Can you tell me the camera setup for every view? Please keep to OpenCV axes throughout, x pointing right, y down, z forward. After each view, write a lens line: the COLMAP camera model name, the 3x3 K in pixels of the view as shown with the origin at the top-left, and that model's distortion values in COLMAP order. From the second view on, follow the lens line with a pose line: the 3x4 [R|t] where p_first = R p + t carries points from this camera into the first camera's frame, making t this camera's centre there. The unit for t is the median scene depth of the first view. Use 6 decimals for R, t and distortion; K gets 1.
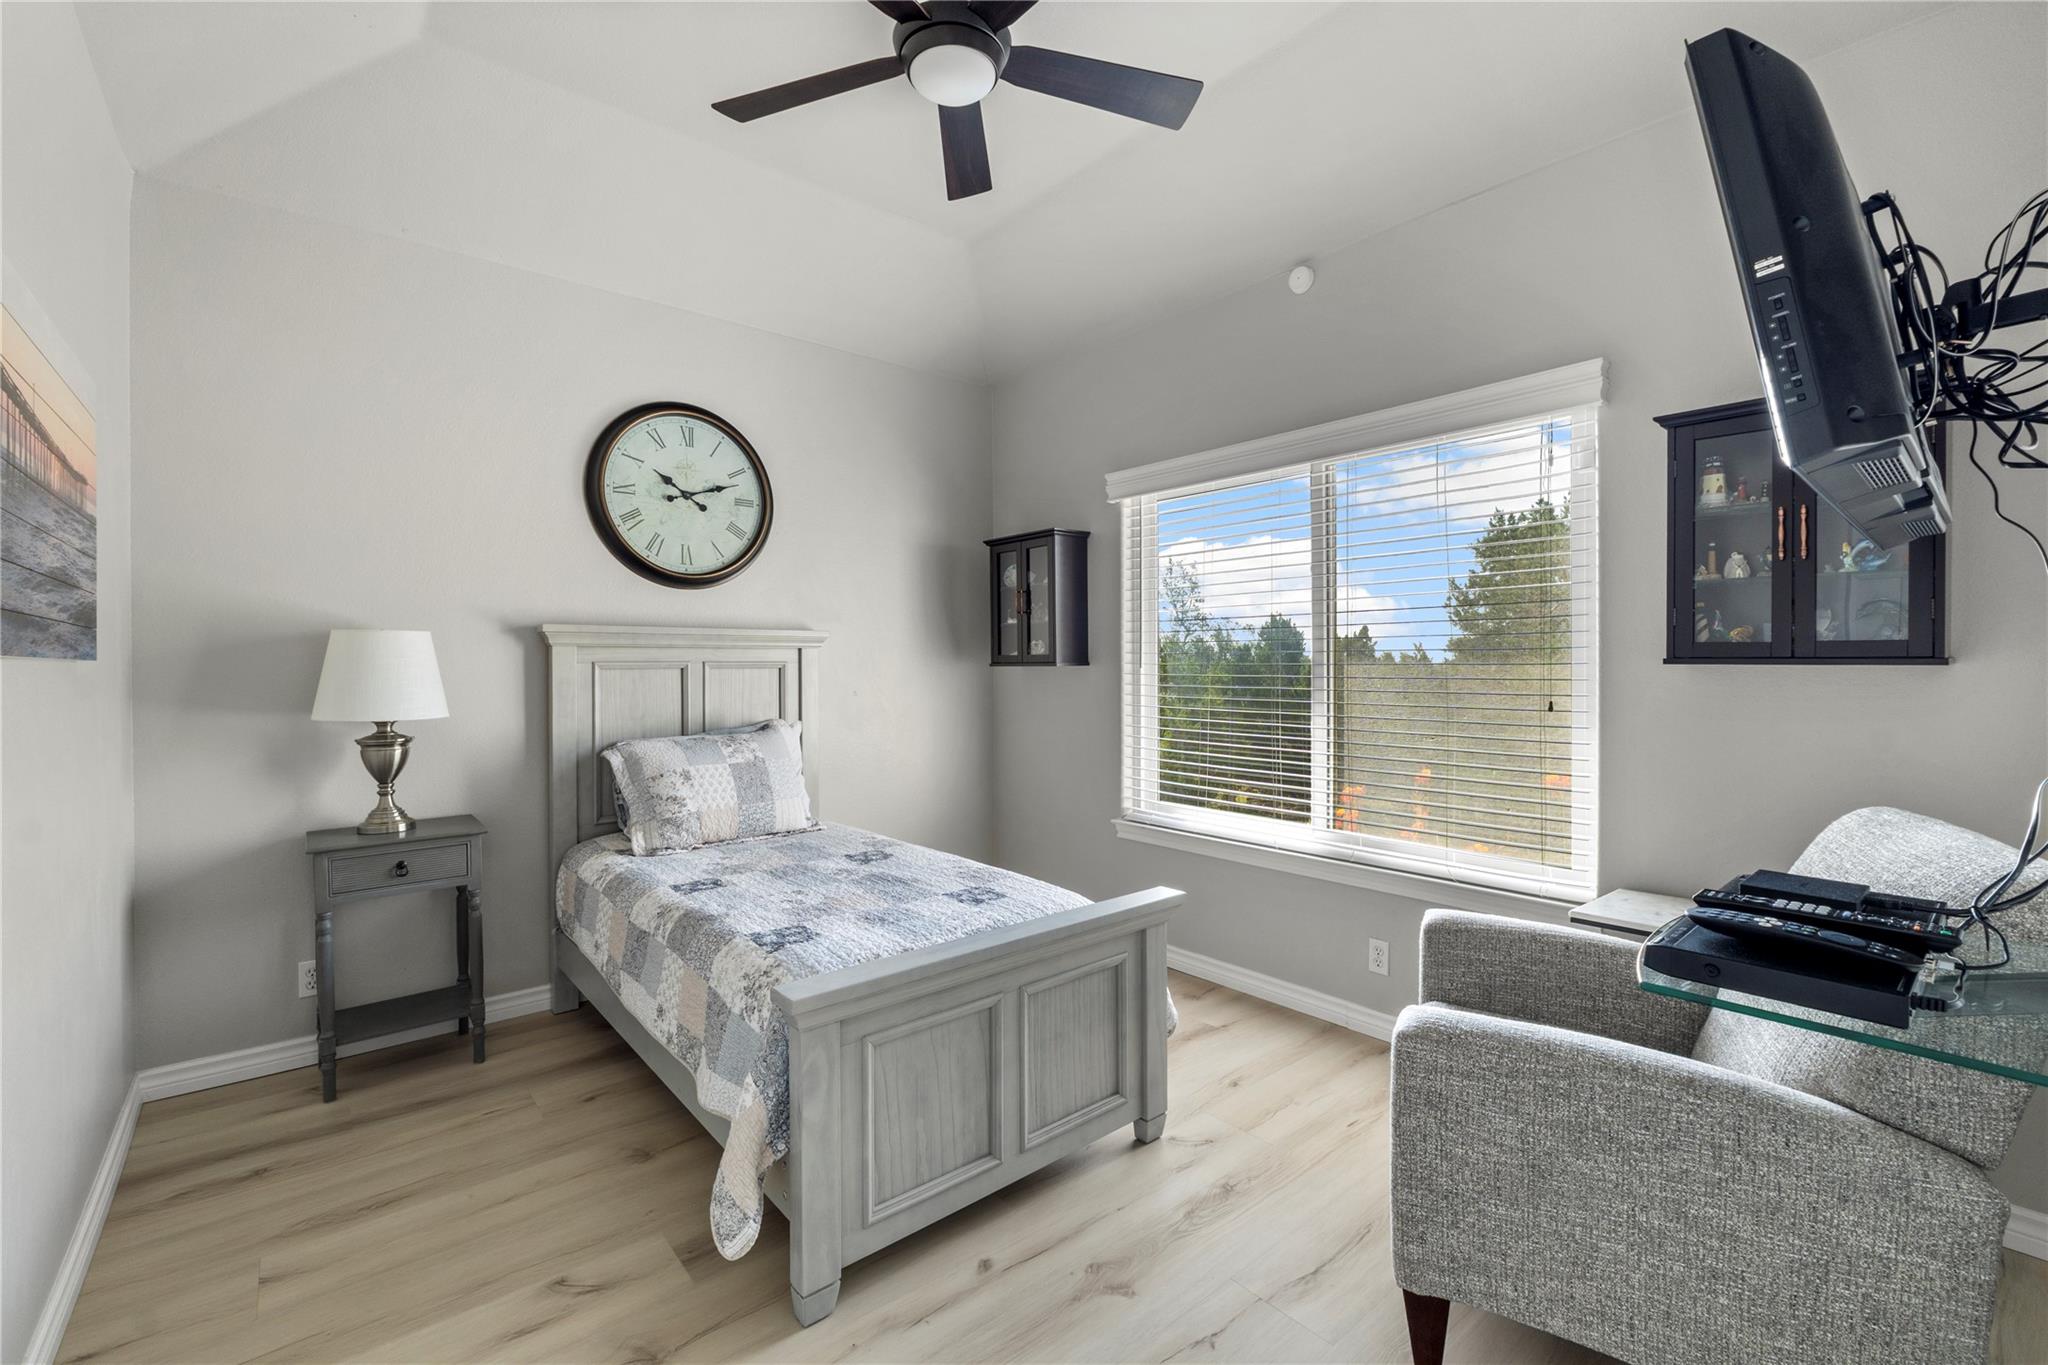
lens RADIAL K [[870.5, 0, 1034.7], [0, 870.5, 670.4], [0, 0, 1]] dist [-0.005953, -0.000430]
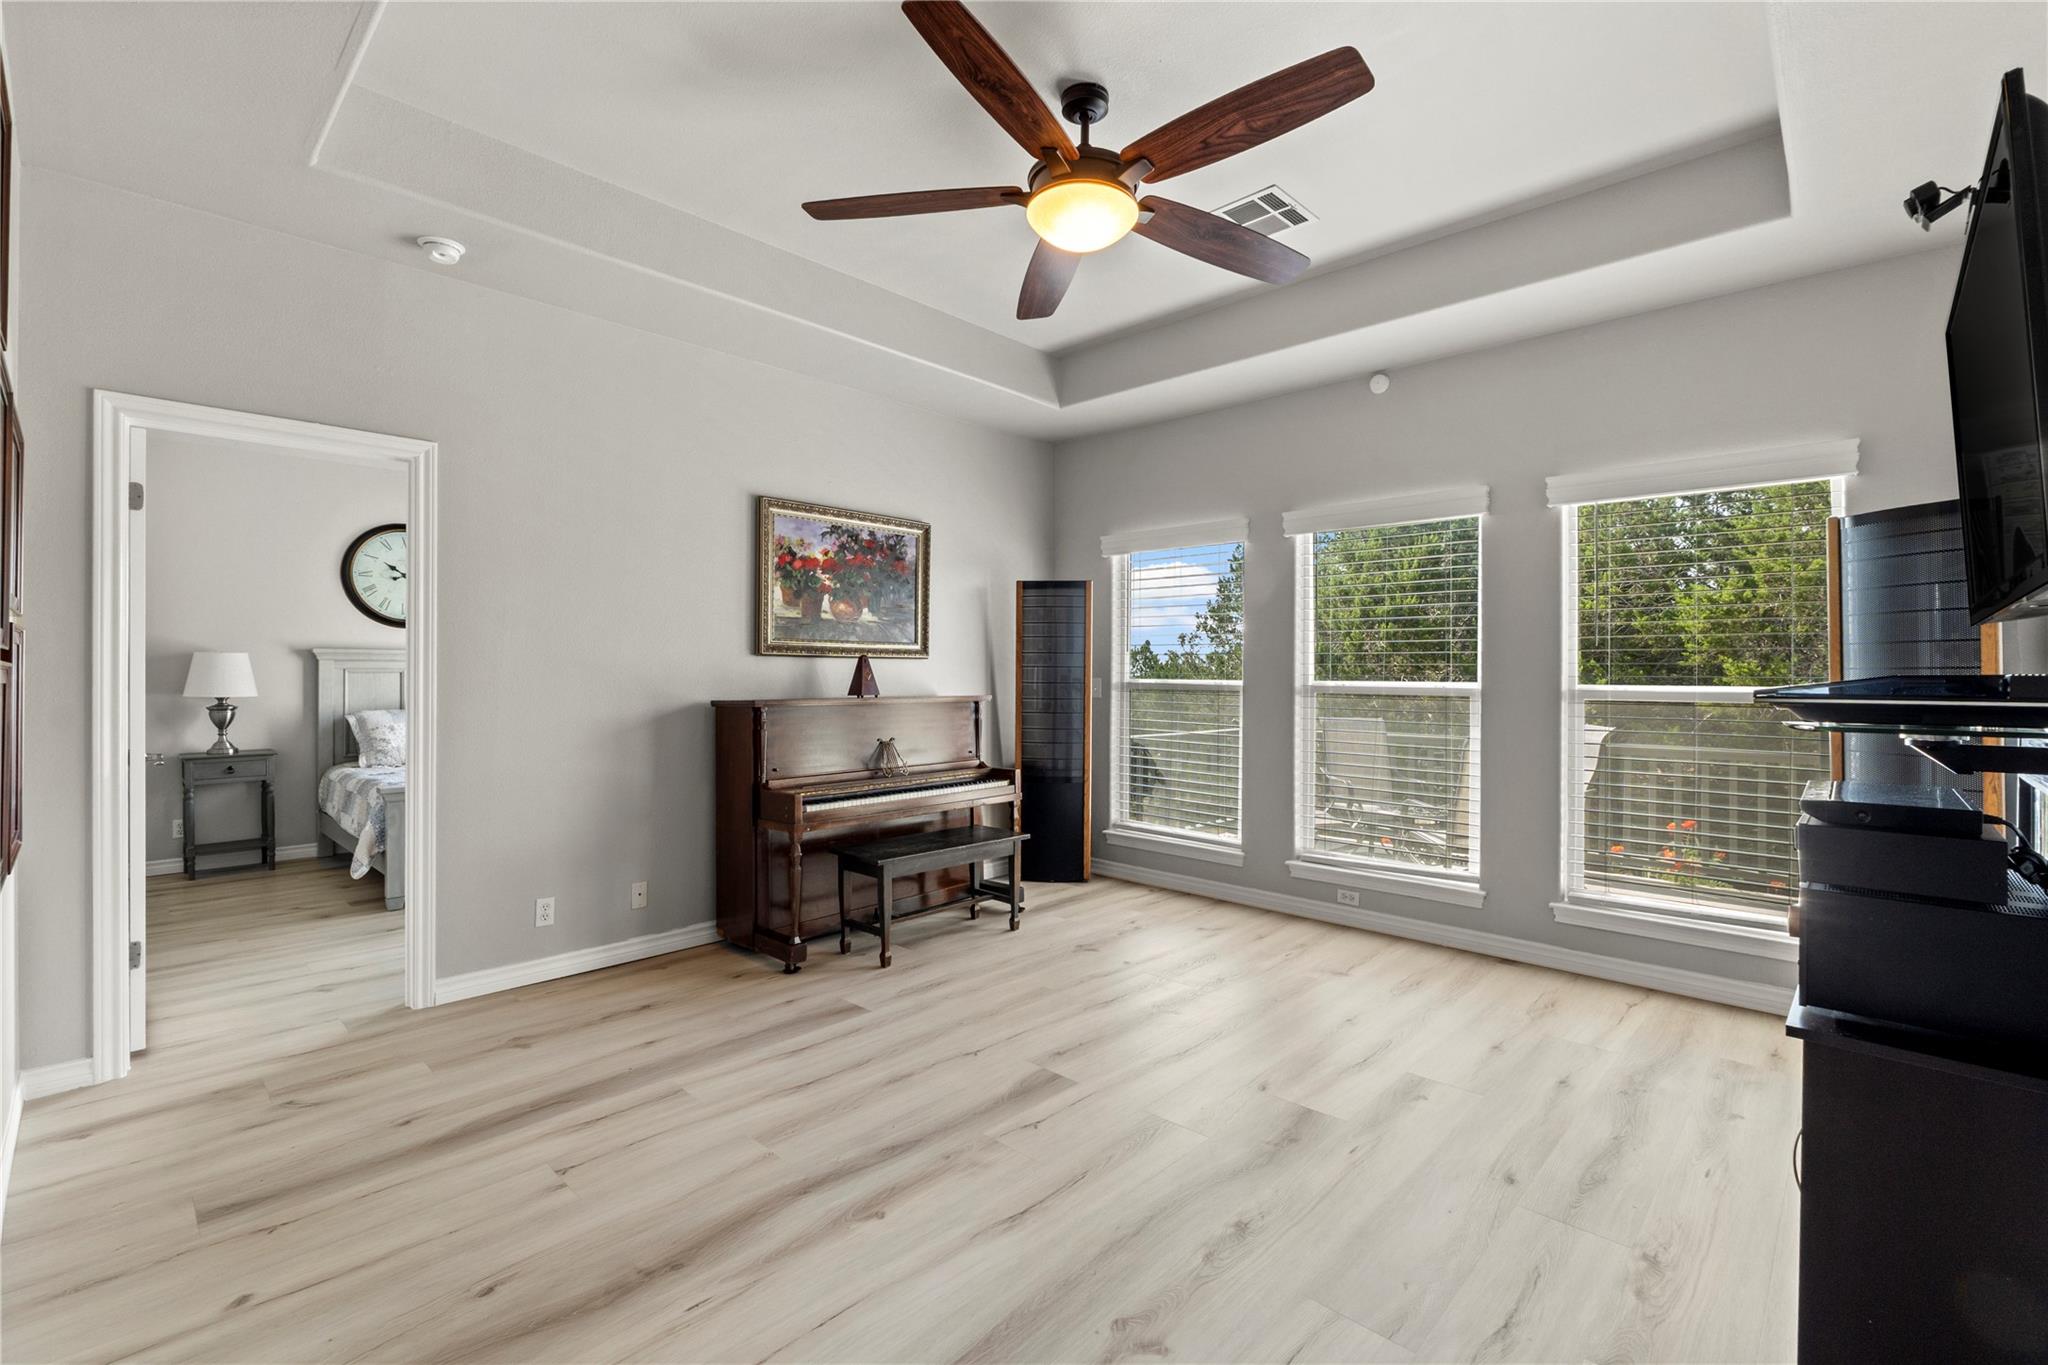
lens RADIAL K [[870.5, 0, 1016.4], [0, 870.5, 674.8], [0, 0, 1]] dist [-0.005953, -0.000430]
pose [[0.994145, 0.005112, 0.107934, 0.780922], [-0.004512, 0.999973, -0.005803, 0.007604], [-0.107961, 0.005282, 0.994141, -1.079454]]
